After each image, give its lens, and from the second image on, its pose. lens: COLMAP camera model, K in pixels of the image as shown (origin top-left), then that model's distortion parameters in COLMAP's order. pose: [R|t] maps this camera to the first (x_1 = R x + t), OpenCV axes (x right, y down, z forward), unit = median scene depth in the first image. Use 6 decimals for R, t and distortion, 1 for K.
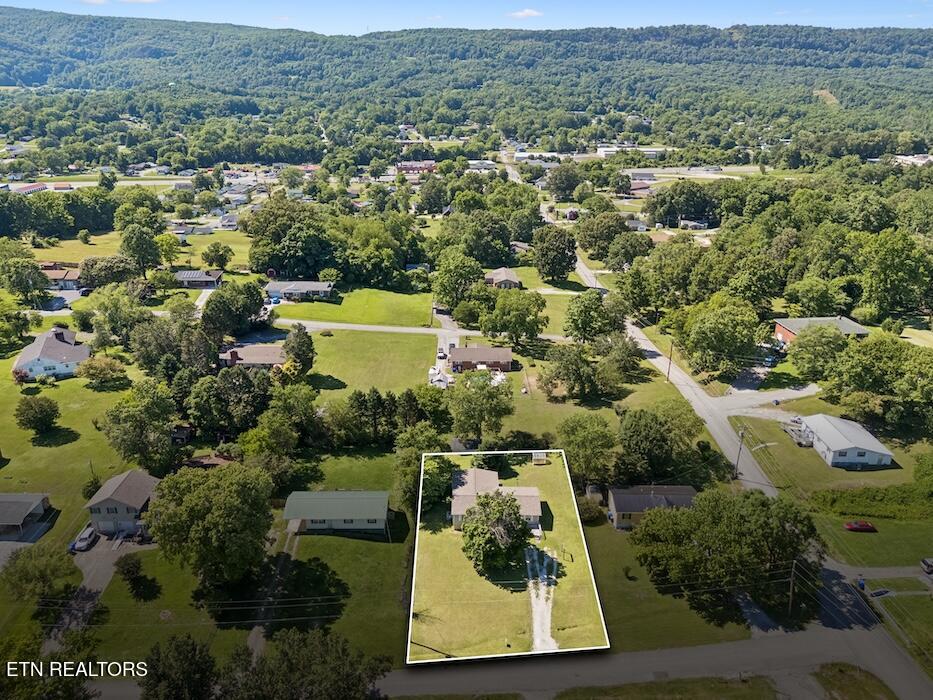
lens RADIAL K [[687.6, 0, 477.1], [0, 687.6, 348.5], [0, 0, 1]] dist [0.076261, -0.071034]
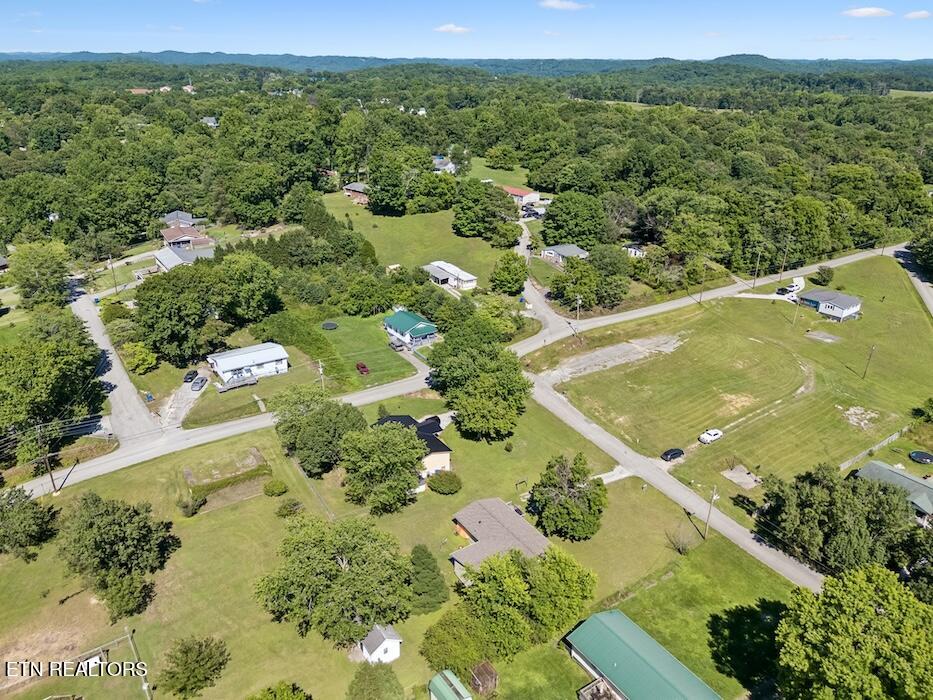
lens RADIAL K [[684.6, 0, 468.2], [0, 684.6, 347.9], [0, 0, 1]] dist [0.067988, -0.059482]
pose [[-0.538816, -0.345733, 0.768210, -0.079673], [0.295198, 0.776597, 0.556557, -0.065025], [-0.789009, 0.526656, -0.316383, 0.189266]]
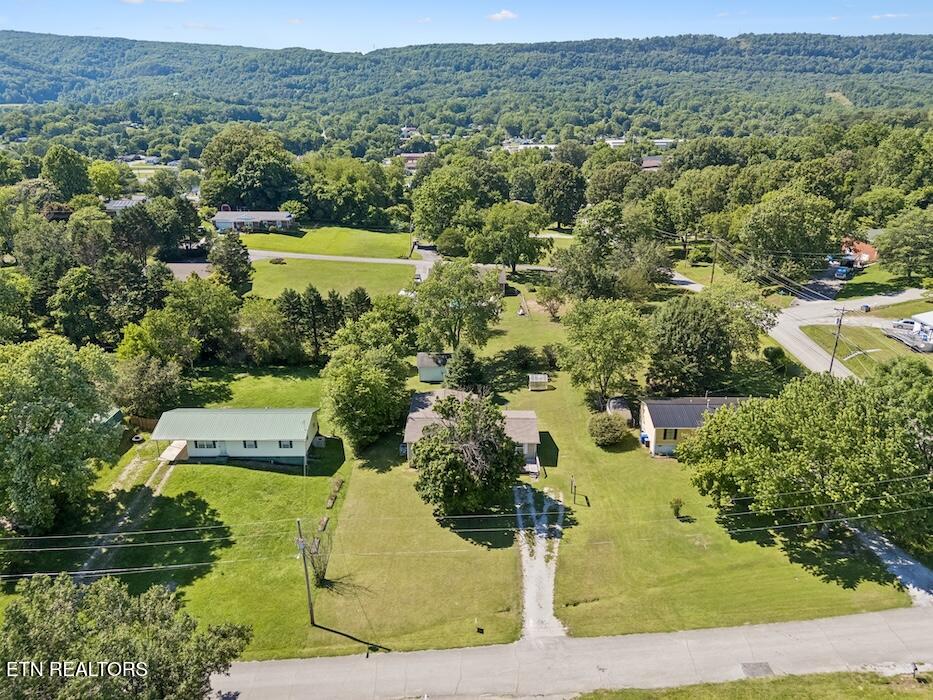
lens RADIAL K [[684.6, 0, 468.2], [0, 684.6, 347.9], [0, 0, 1]] dist [0.067988, -0.059482]
pose [[0.999693, -0.005020, -0.024268, 0.006450], [0.004322, 0.999578, -0.028734, 0.027869], [0.024402, 0.028621, 0.999292, 0.053539]]
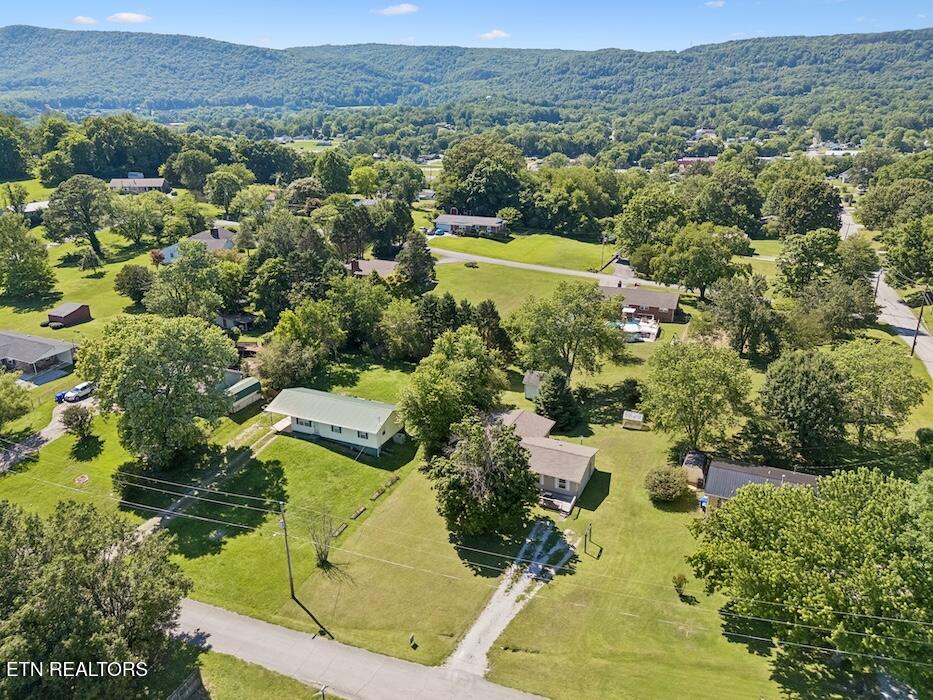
lens RADIAL K [[684.6, 0, 468.2], [0, 684.6, 347.9], [0, 0, 1]] dist [0.067988, -0.059482]
pose [[0.904883, 0.130773, -0.405074, 0.037496], [-0.143105, 0.989708, -0.000164, 0.022218], [0.400883, 0.058116, 0.914284, 0.057900]]
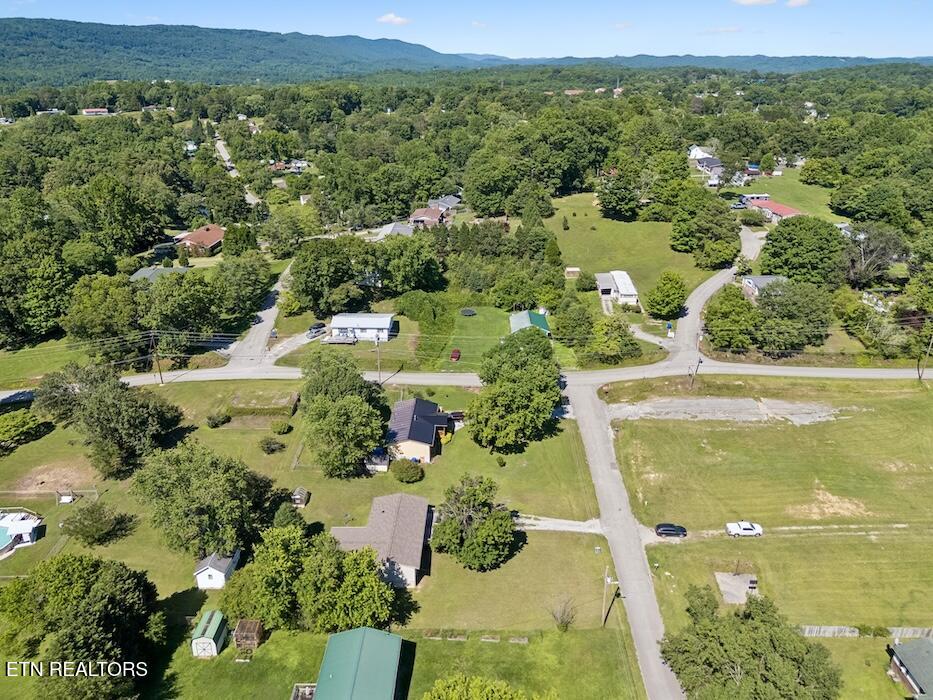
lens RADIAL K [[684.6, 0, 468.2], [0, 684.6, 347.9], [0, 0, 1]] dist [0.067988, -0.059482]
pose [[0.035965, -0.403180, 0.914414, -0.099863], [0.366026, 0.856738, 0.363353, -0.034654], [-0.929910, 0.321631, 0.178387, 0.113854]]
